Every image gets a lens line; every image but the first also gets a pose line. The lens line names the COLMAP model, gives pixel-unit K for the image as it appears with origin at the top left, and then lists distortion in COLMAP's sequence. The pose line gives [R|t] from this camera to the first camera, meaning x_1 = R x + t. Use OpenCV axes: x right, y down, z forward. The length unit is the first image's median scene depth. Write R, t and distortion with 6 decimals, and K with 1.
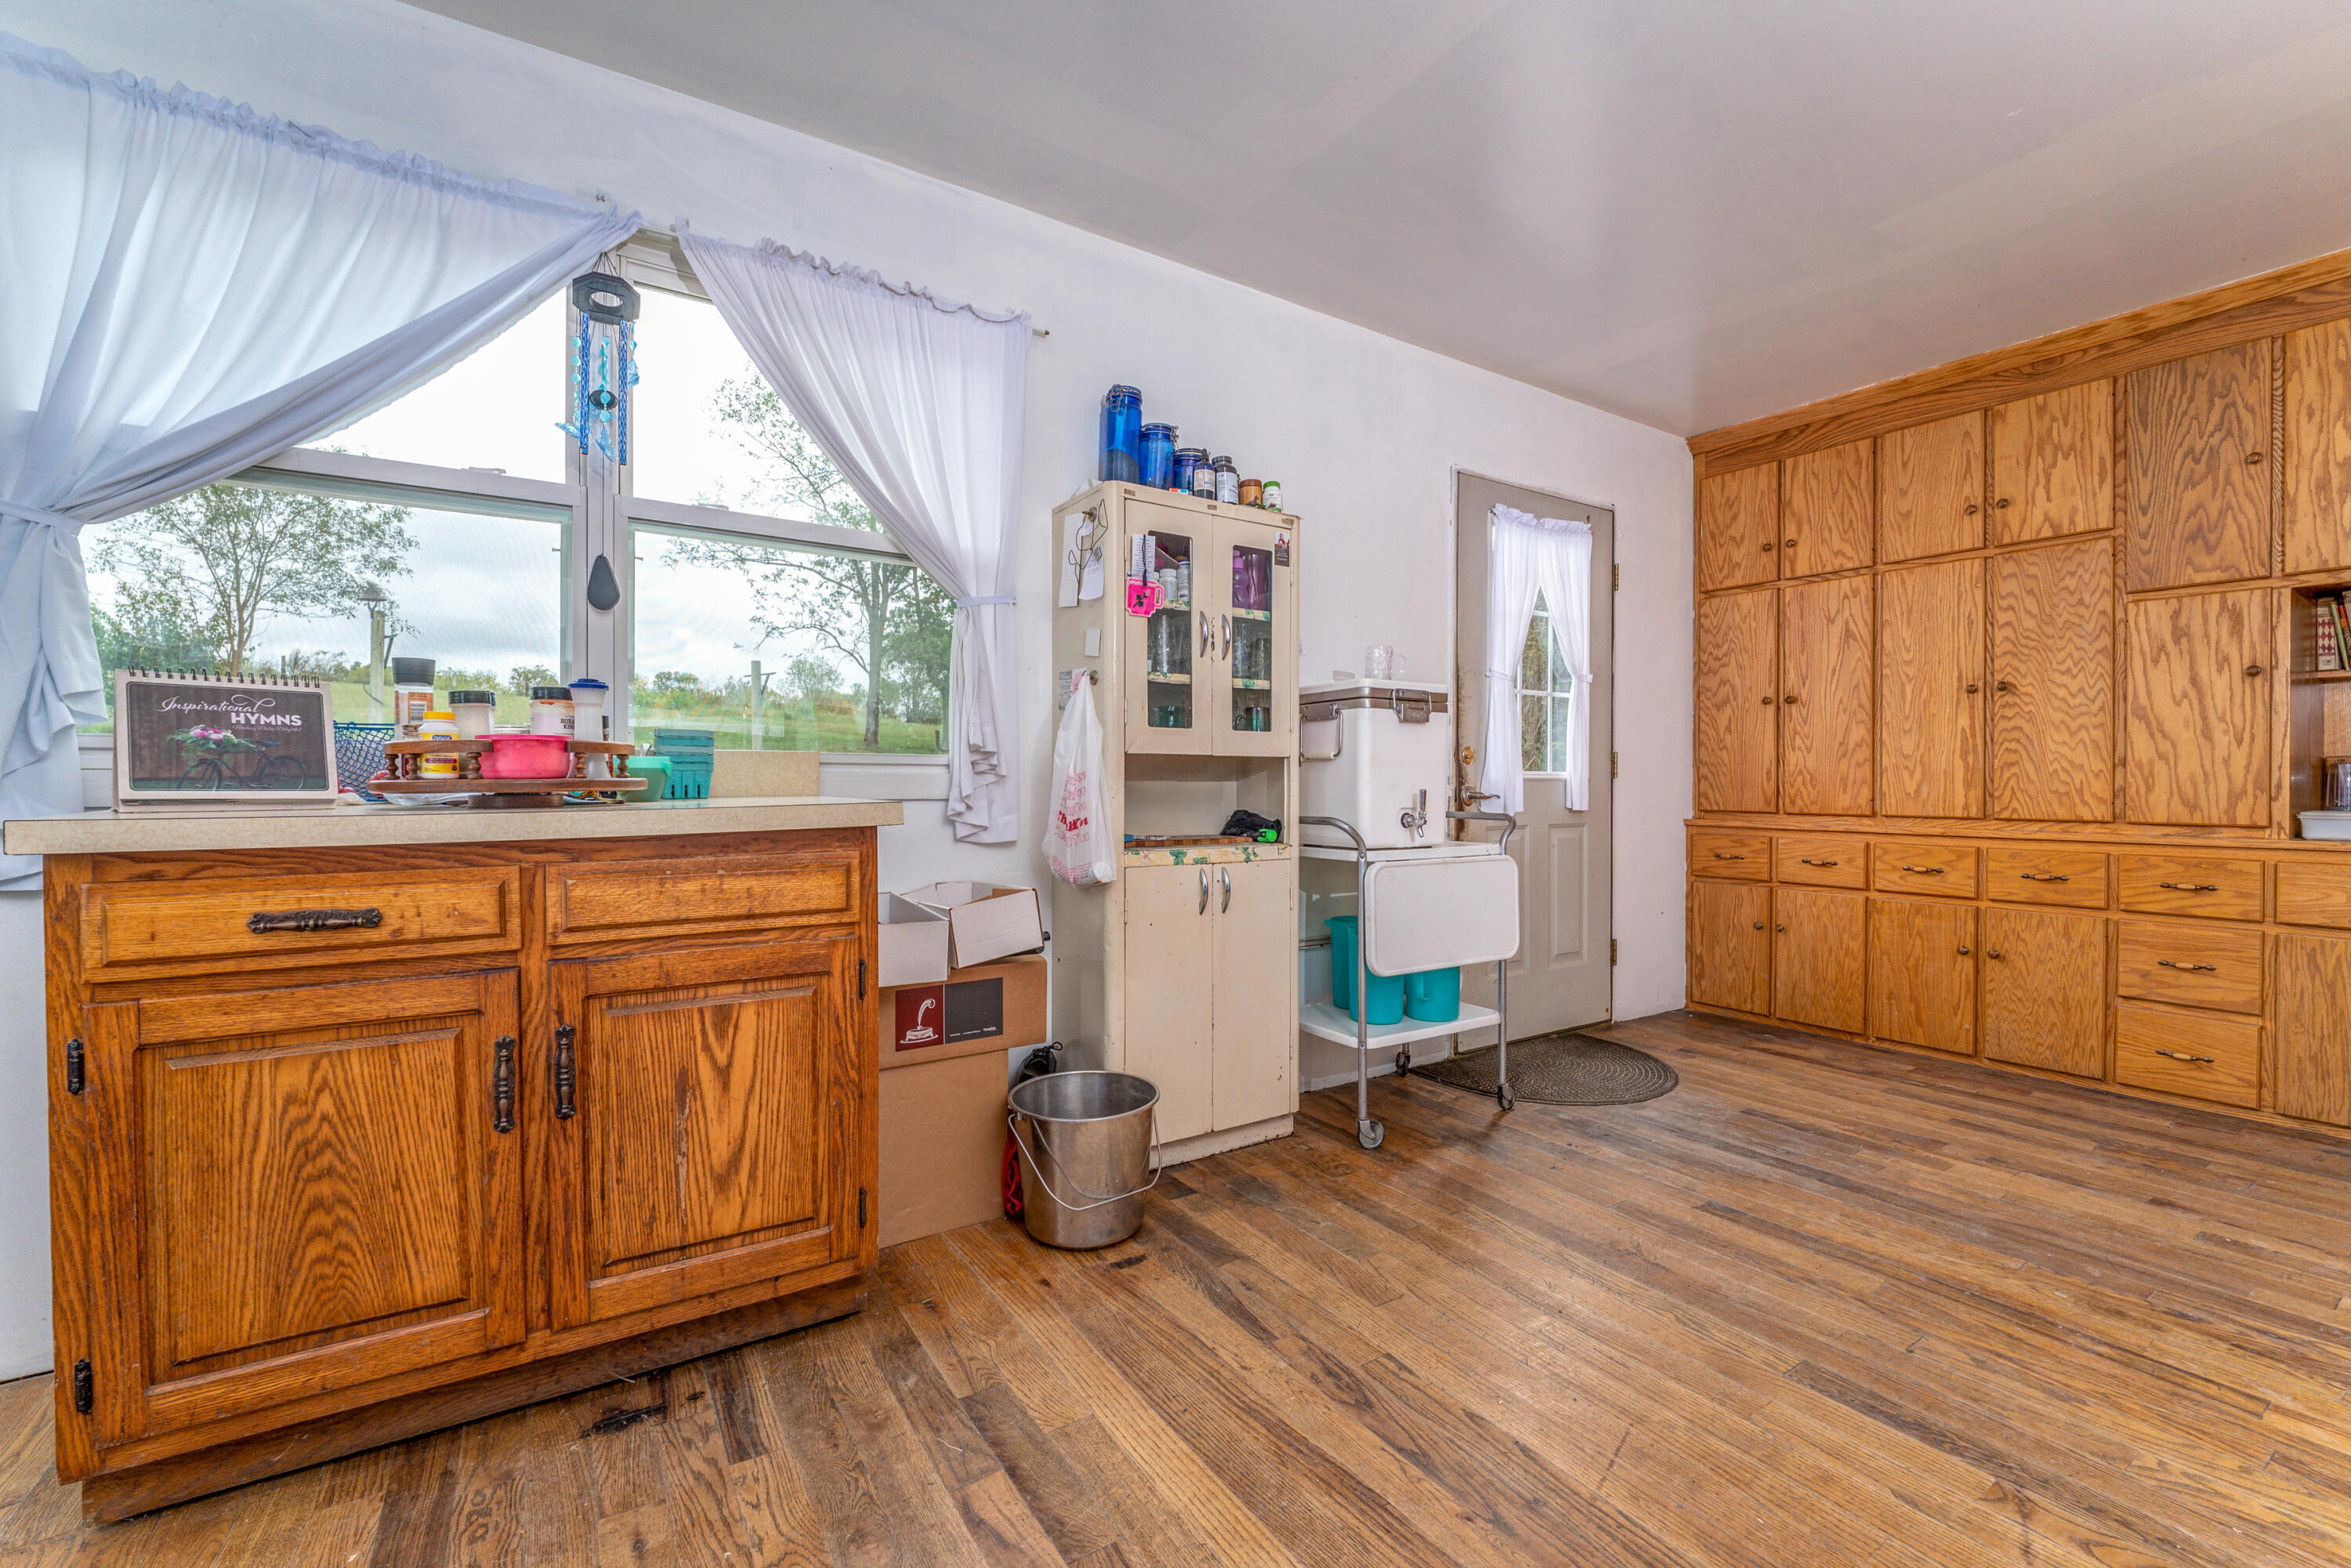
lens RADIAL K [[974.2, 0, 1172.7], [0, 974.2, 783.4], [0, 0, 1]] dist [-0.004786, -0.002417]
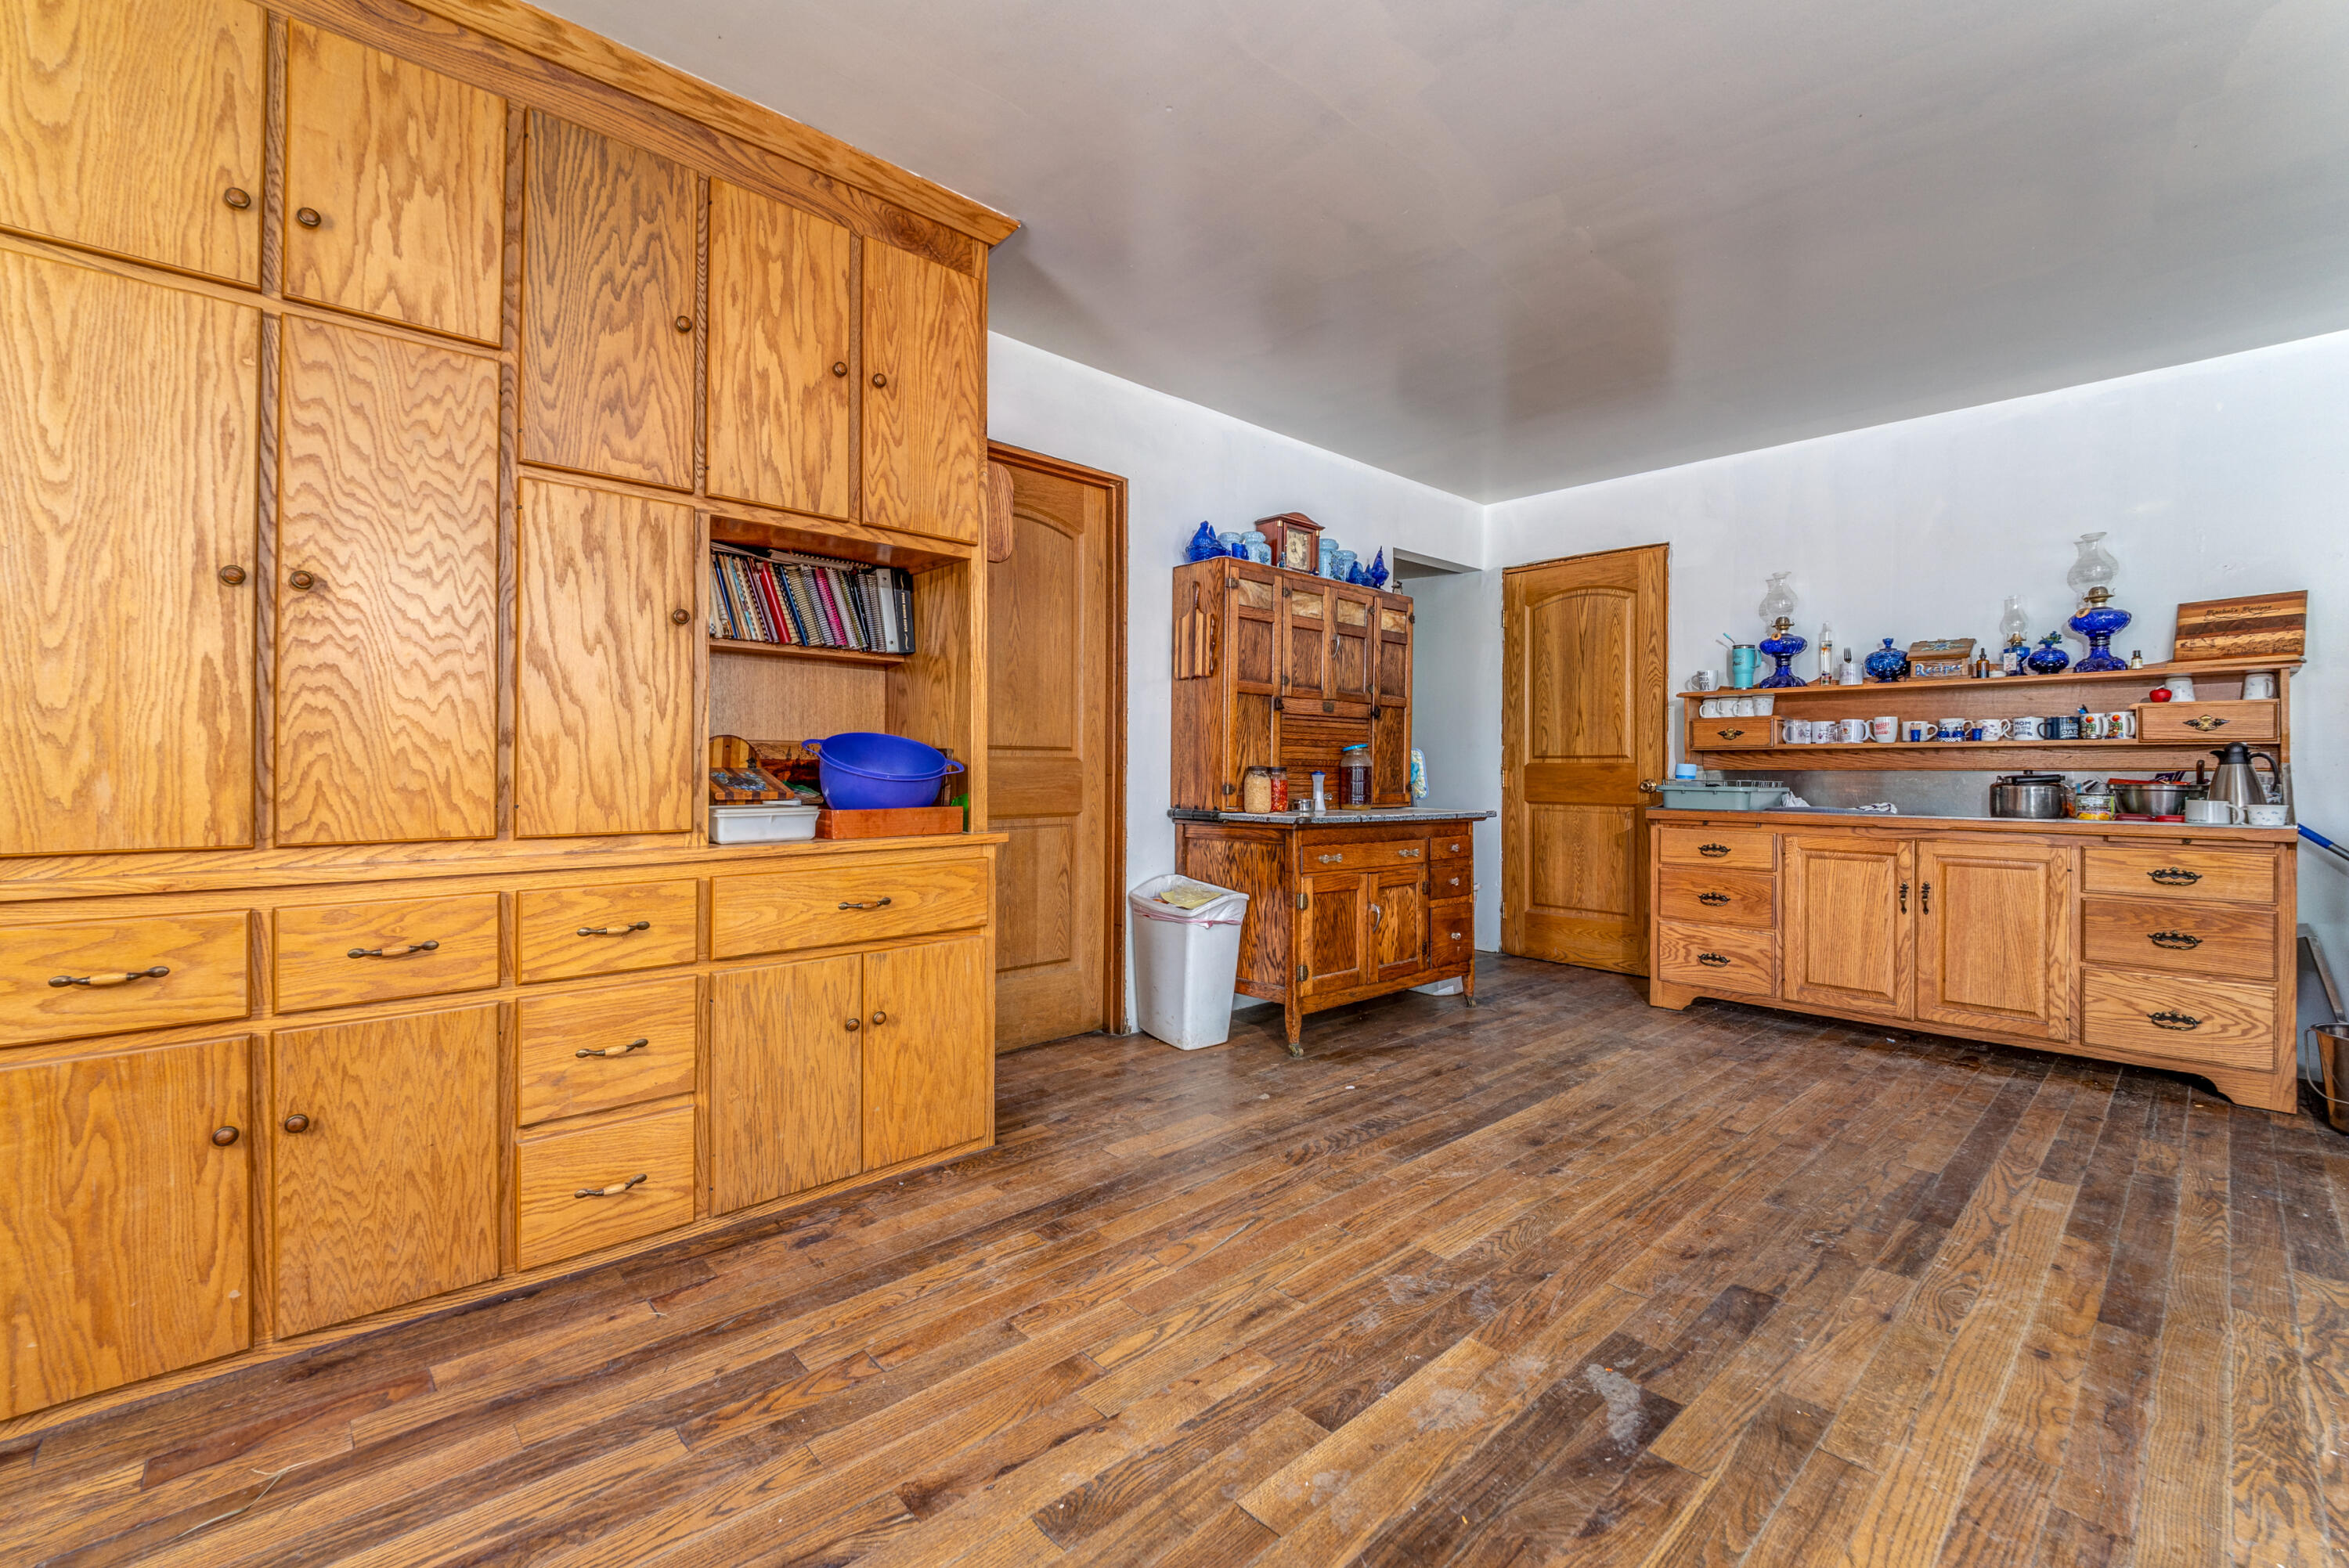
lens RADIAL K [[973.3, 0, 1176.4], [0, 973.3, 759.7], [0, 0, 1]] dist [-0.004786, -0.002417]
pose [[-0.172019, 0.007508, 0.985065, 0.312445], [0.004016, 0.999968, -0.006921, -0.002382], [-0.985085, 0.002766, -0.172044, 0.698447]]
